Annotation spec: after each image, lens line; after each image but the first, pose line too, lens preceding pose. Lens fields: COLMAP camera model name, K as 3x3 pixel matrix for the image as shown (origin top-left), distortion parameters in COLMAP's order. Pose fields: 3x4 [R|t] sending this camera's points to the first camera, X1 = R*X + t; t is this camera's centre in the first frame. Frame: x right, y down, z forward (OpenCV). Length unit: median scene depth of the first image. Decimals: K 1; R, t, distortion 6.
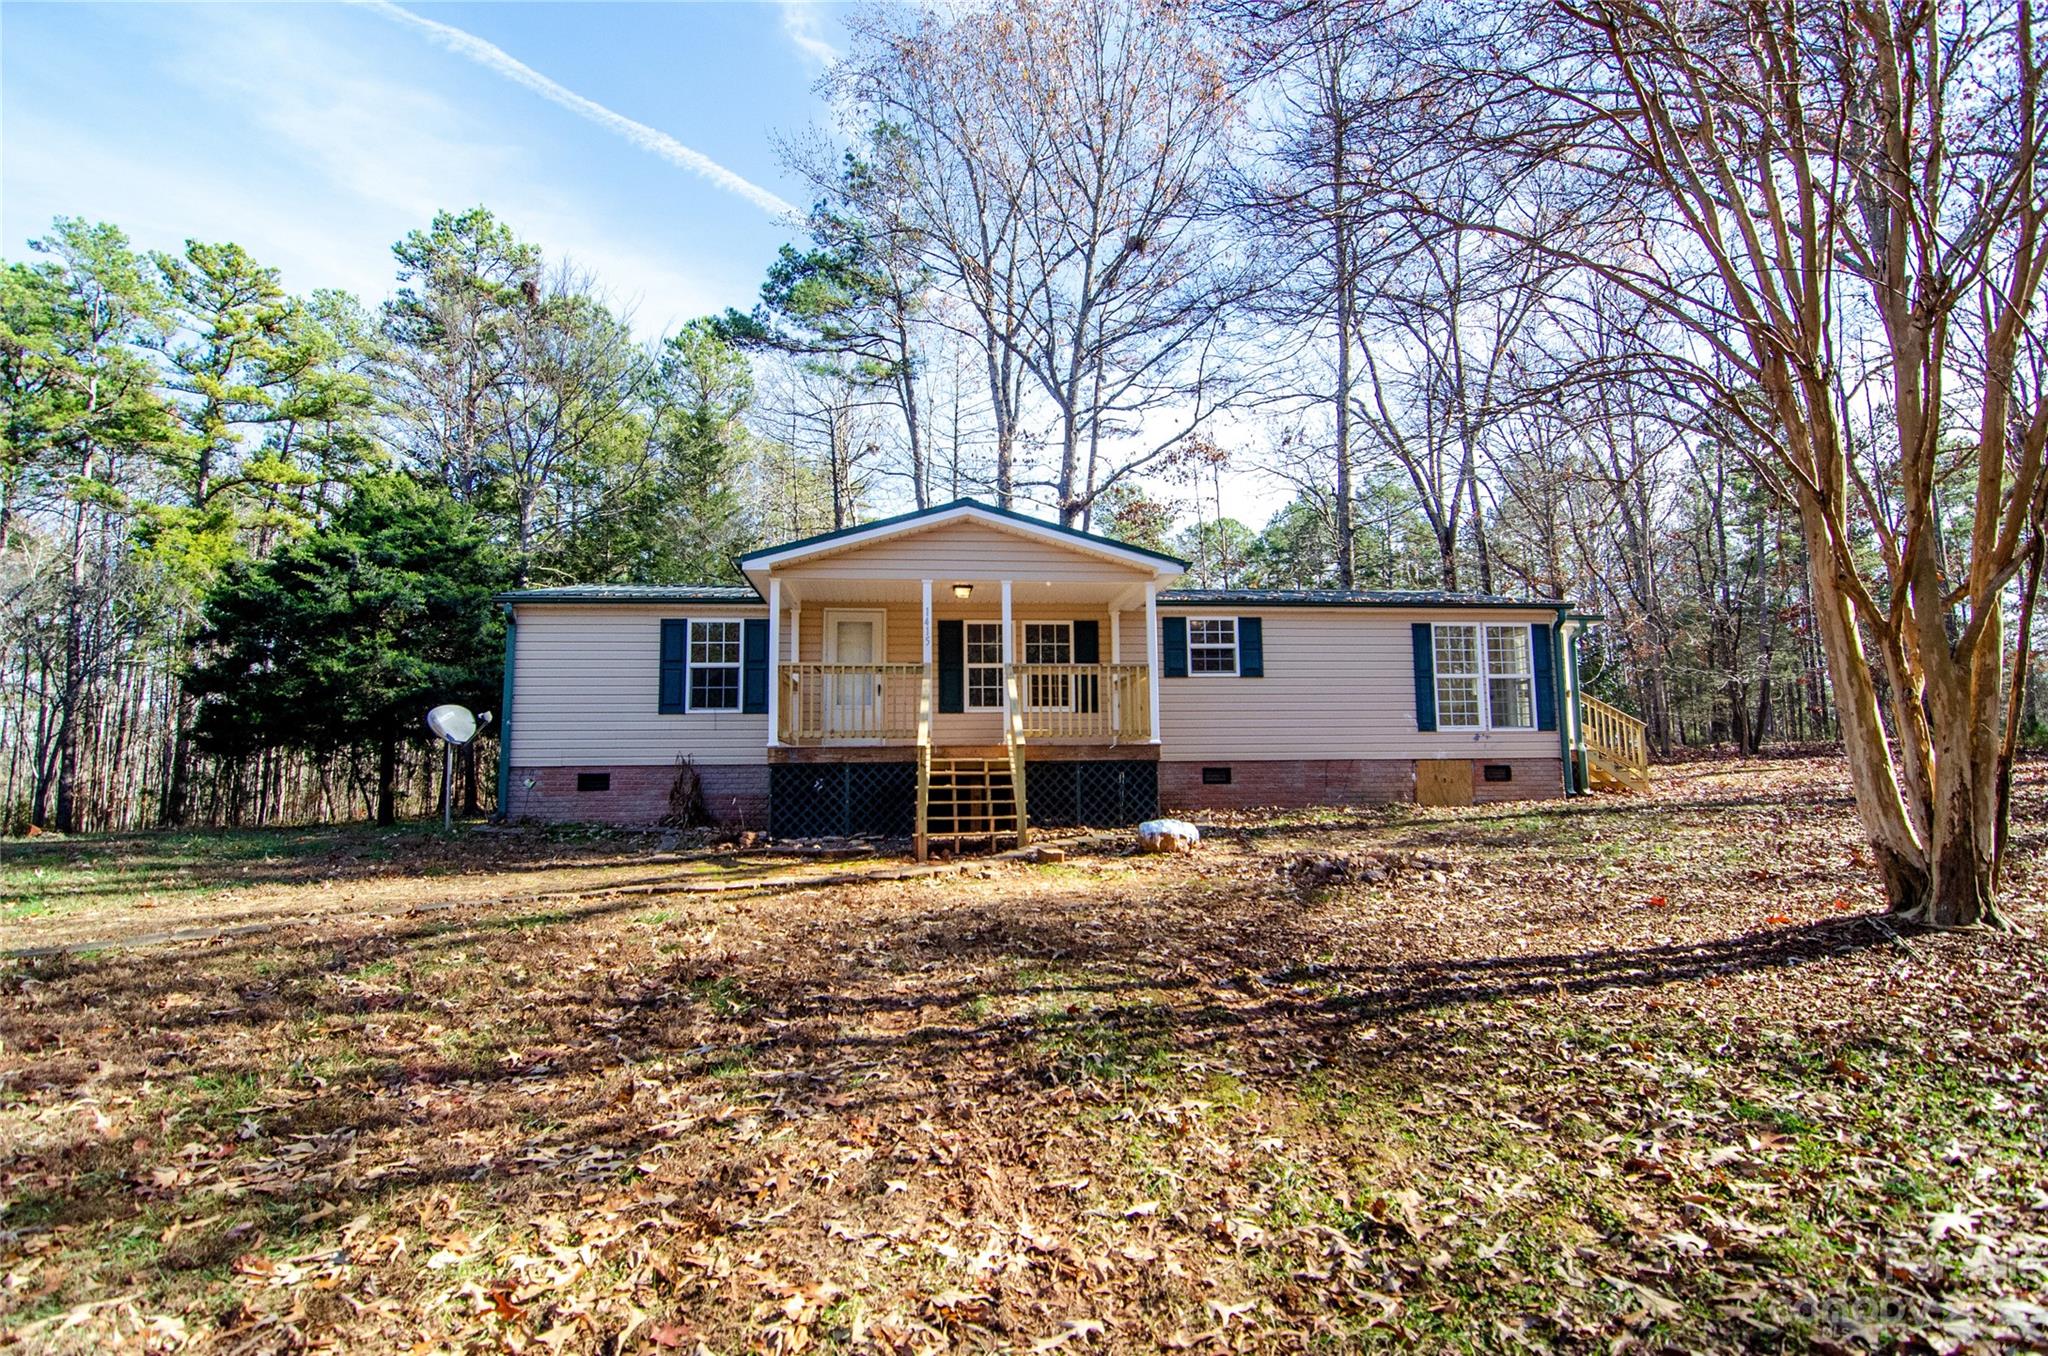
lens RADIAL K [[997.9, 0, 1022.9], [0, 997.9, 670.6], [0, 0, 1]] dist [-0.024488, -0.000683]
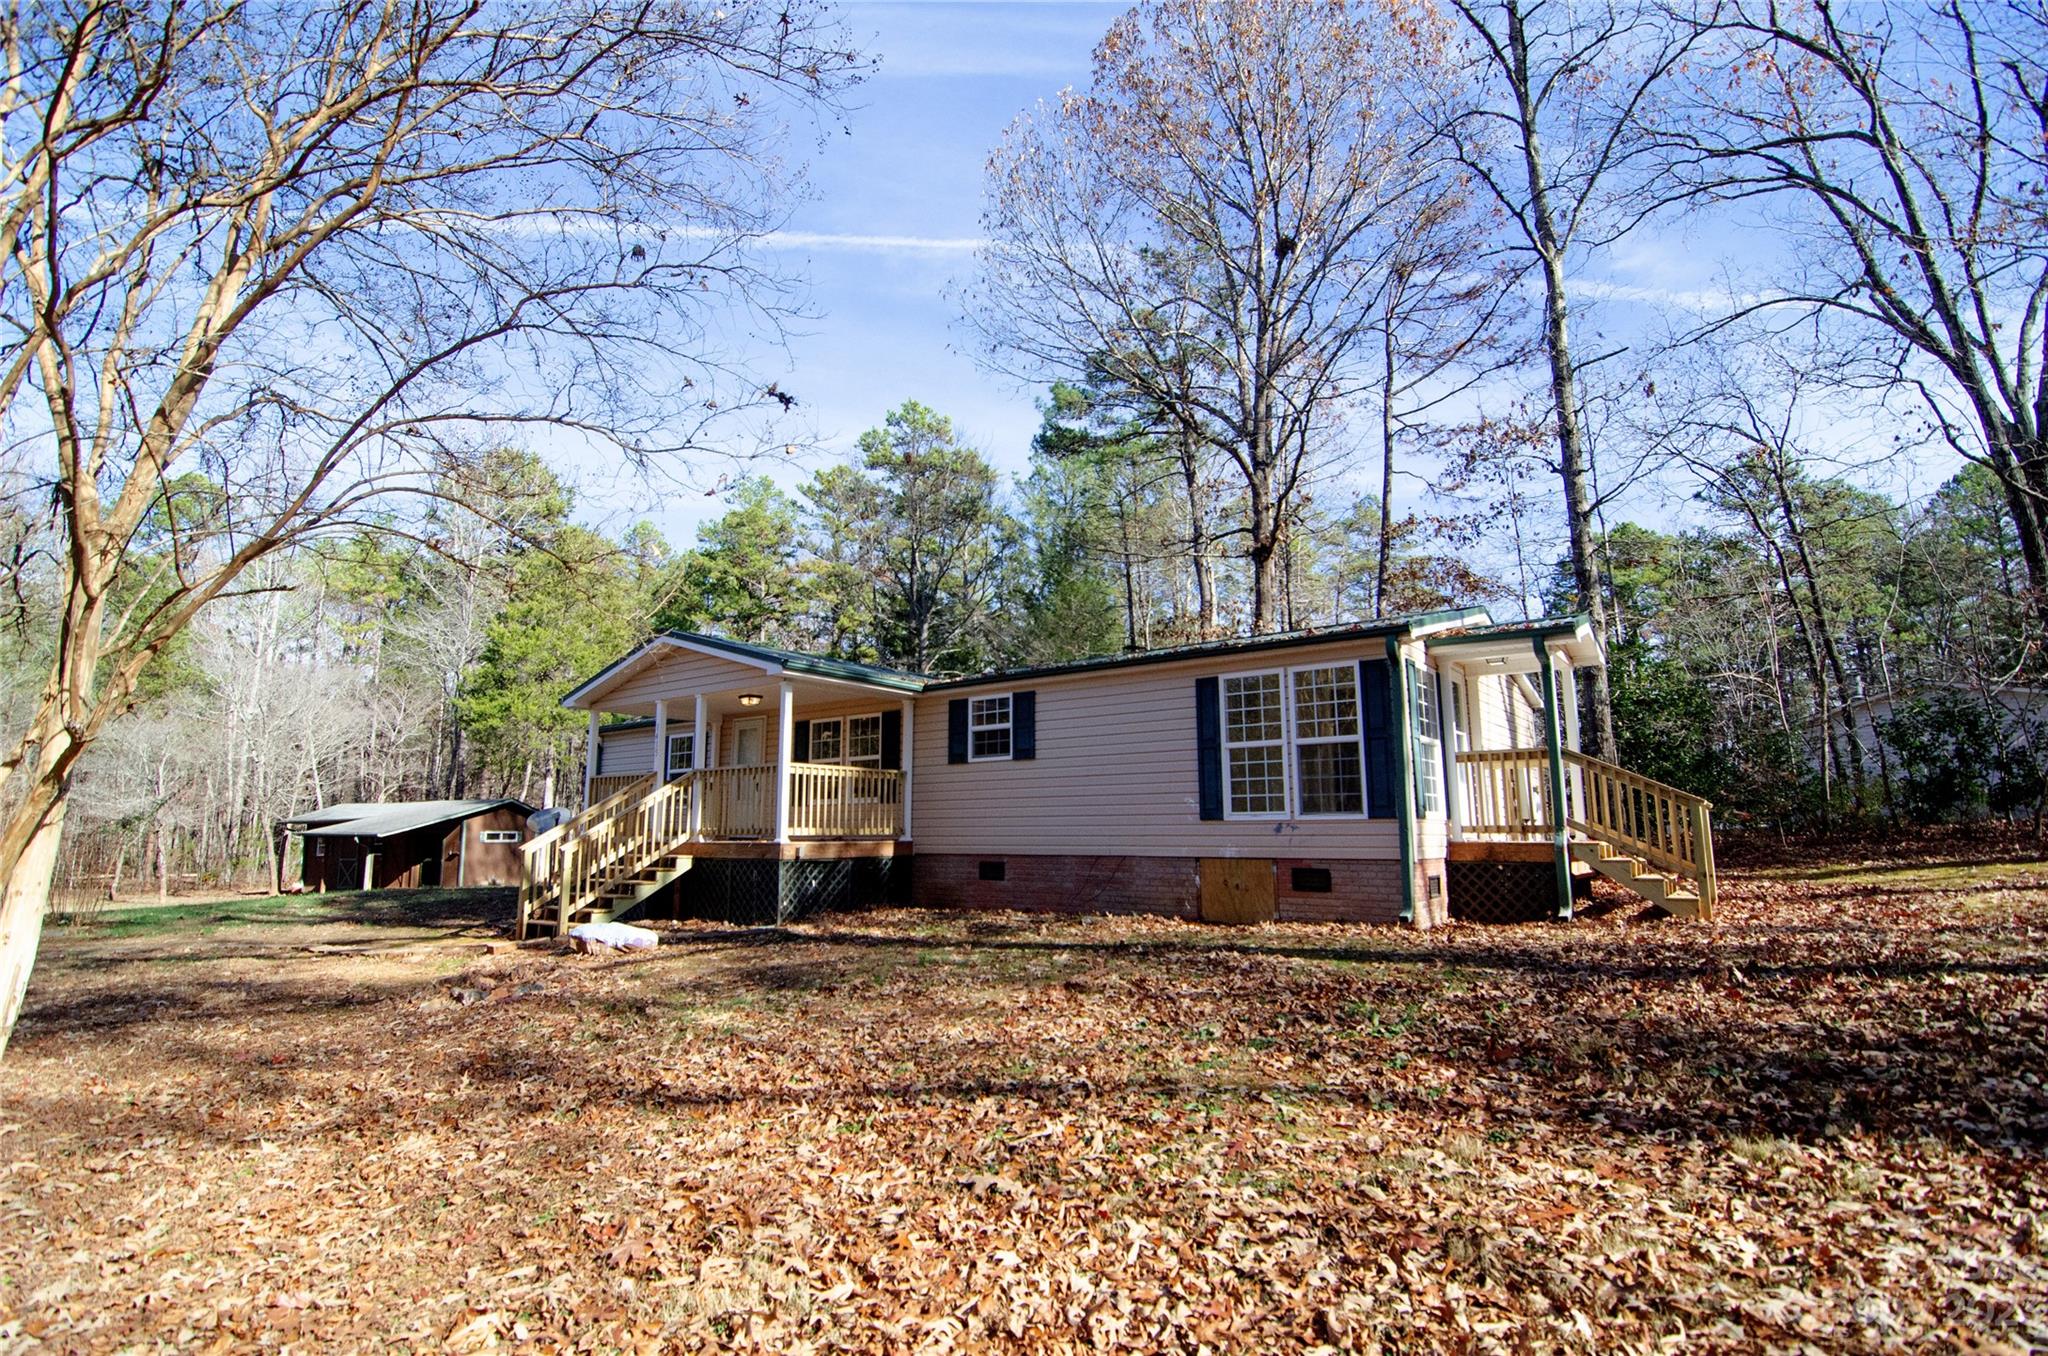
lens RADIAL K [[997.9, 0, 1022.9], [0, 997.9, 670.6], [0, 0, 1]] dist [-0.024488, -0.000683]
pose [[0.744710, -0.102090, -0.659533, 0.898501], [0.071795, 0.994751, -0.072911, -0.008330], [0.663515, 0.006946, 0.748131, 0.368781]]
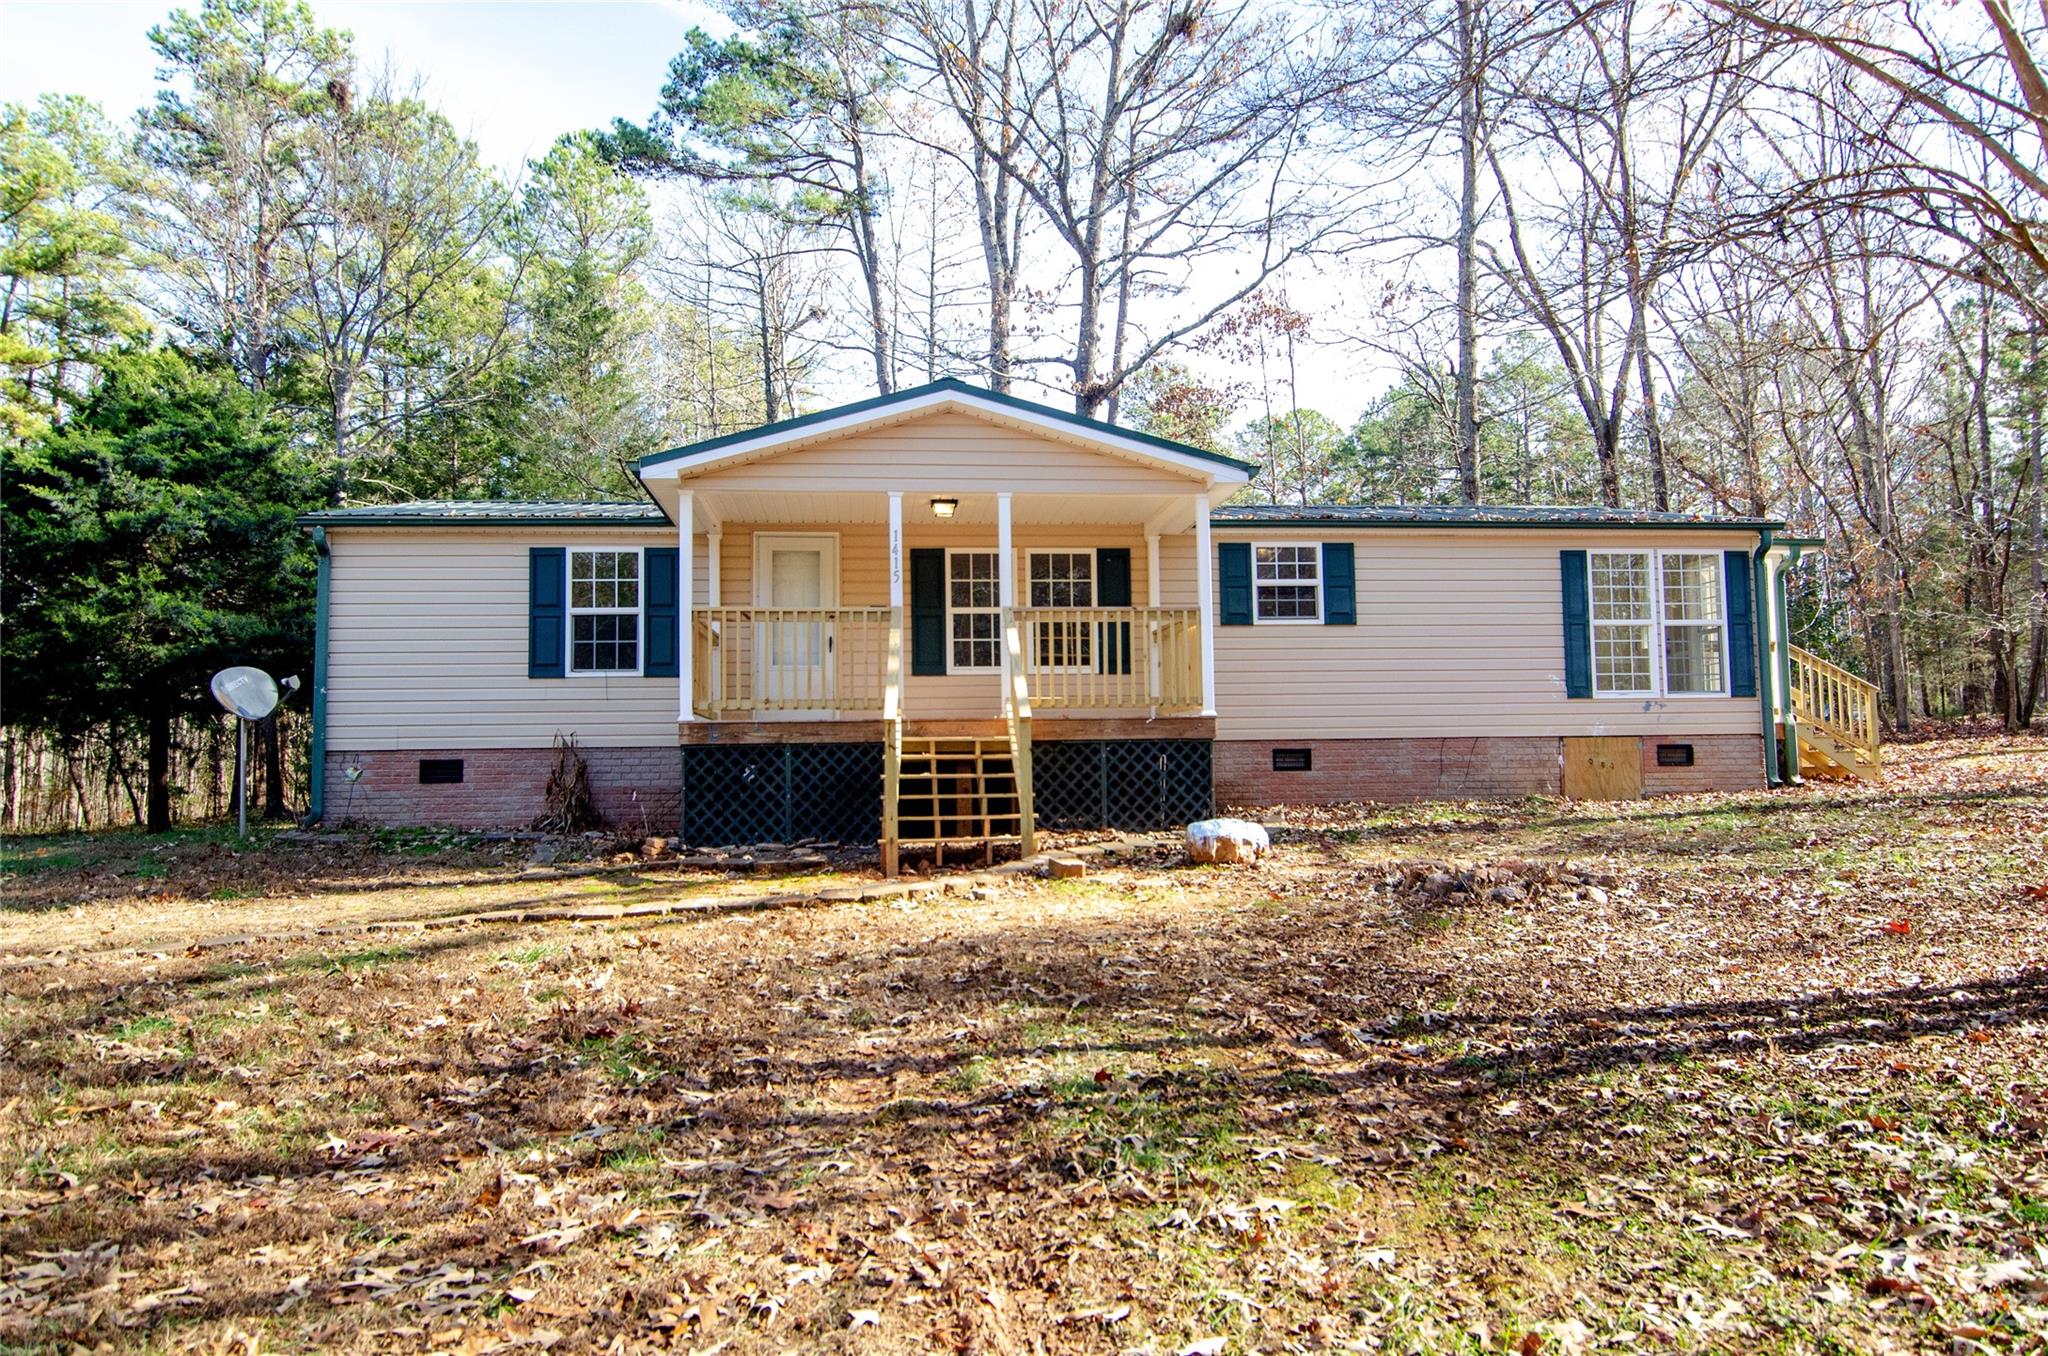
lens RADIAL K [[1347.8, 0, 1024.0], [0, 1347.8, 678.0], [0, 0, 1]] dist [-0.020222, -0.002127]
pose [[0.999993, -0.003460, 0.001195, -0.003970], [0.003408, 0.999153, 0.041017, 0.004511], [-0.001336, -0.041013, 0.999158, 0.013980]]
